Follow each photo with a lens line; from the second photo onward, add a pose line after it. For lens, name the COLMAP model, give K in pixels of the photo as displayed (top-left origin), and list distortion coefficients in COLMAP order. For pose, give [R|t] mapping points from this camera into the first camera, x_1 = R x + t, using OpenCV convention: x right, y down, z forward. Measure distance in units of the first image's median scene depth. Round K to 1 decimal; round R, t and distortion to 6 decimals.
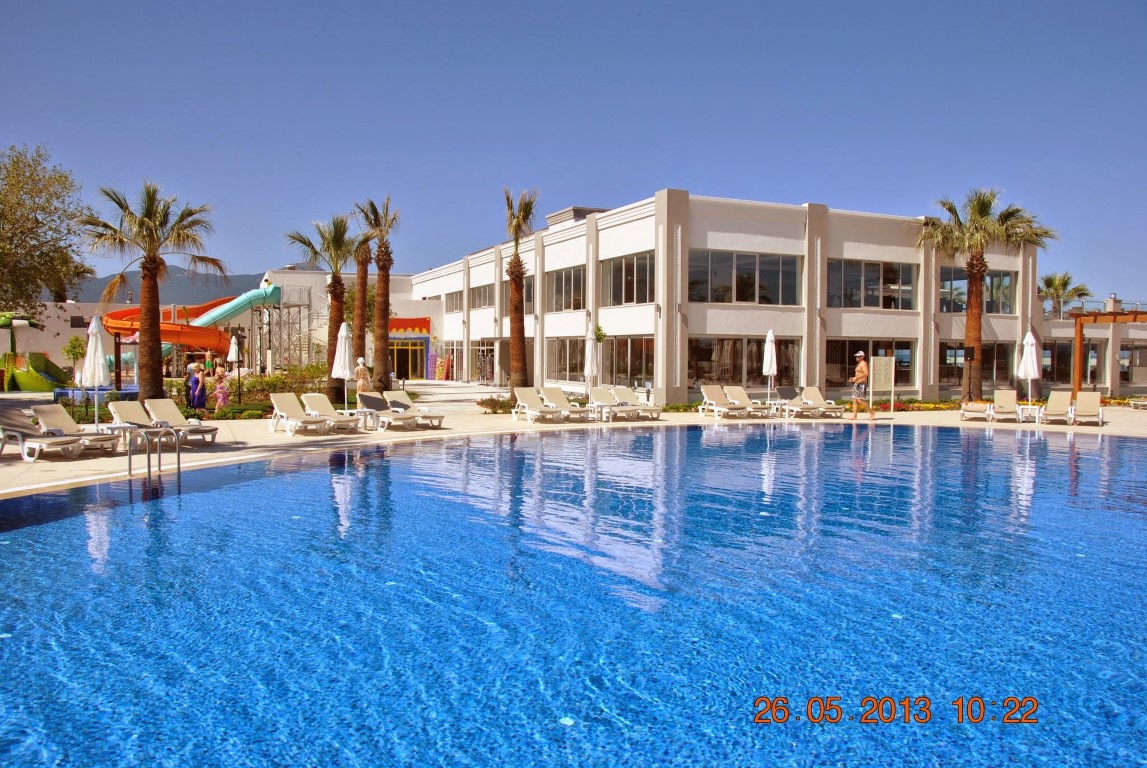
lens RADIAL K [[901.0, 0, 578.0], [0, 901.0, 386.2], [0, 0, 1]] dist [-0.159128, 0.114936]
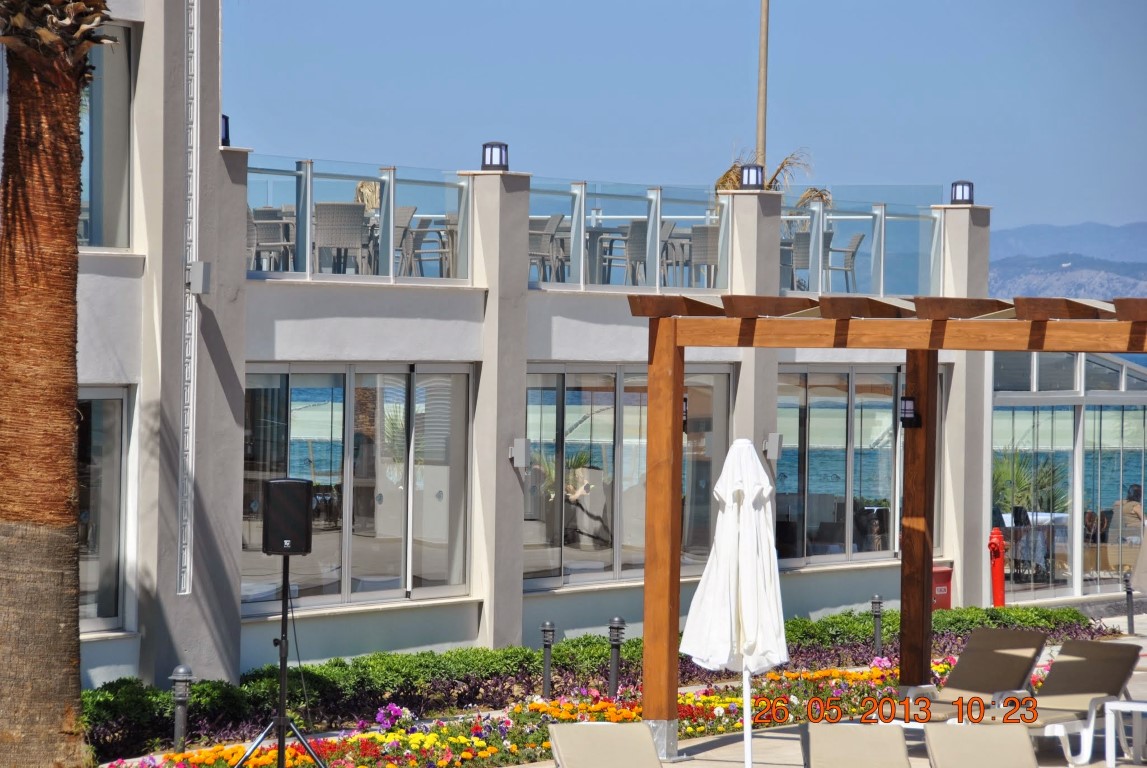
lens RADIAL K [[5097.9, 0, 573.8], [0, 5097.9, 387.2], [0, 0, 1]] dist [1.300610, 0.000000]
pose [[0.760424, -0.001626, 0.649425, -0.224679], [0.015597, 0.999754, -0.015759, -0.043801], [-0.649240, 0.022113, 0.760262, 0.093022]]
